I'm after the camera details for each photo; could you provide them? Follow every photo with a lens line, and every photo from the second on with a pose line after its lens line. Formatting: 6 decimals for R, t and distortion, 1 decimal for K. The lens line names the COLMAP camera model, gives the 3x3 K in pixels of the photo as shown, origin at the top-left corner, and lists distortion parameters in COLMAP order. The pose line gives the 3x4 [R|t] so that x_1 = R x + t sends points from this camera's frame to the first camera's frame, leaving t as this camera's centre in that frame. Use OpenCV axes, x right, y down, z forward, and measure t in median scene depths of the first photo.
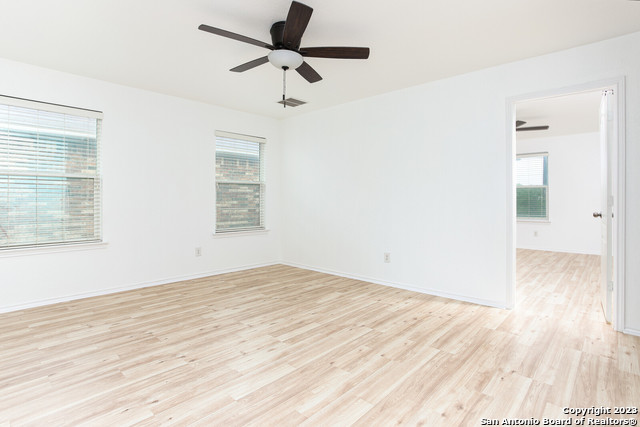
lens RADIAL K [[308.5, 0, 316.3], [0, 308.5, 201.8], [0, 0, 1]] dist [-0.049782, 0.036240]
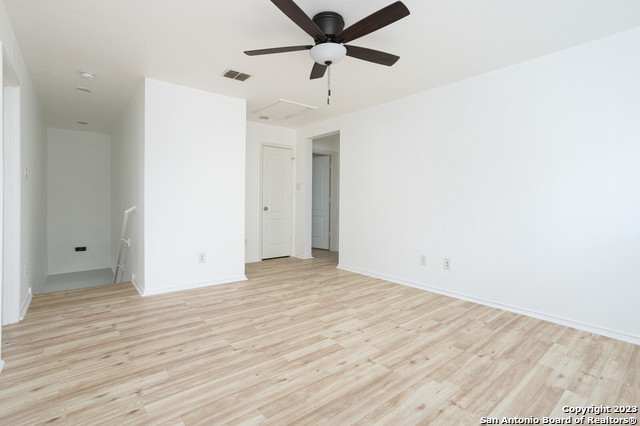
lens RADIAL K [[308.5, 0, 316.3], [0, 308.5, 201.3], [0, 0, 1]] dist [-0.049782, 0.036240]
pose [[-0.992943, -0.005781, 0.118449, -0.180250], [-0.004412, 0.999920, 0.011817, -0.020777], [-0.118508, 0.011211, -0.992890, 1.939138]]
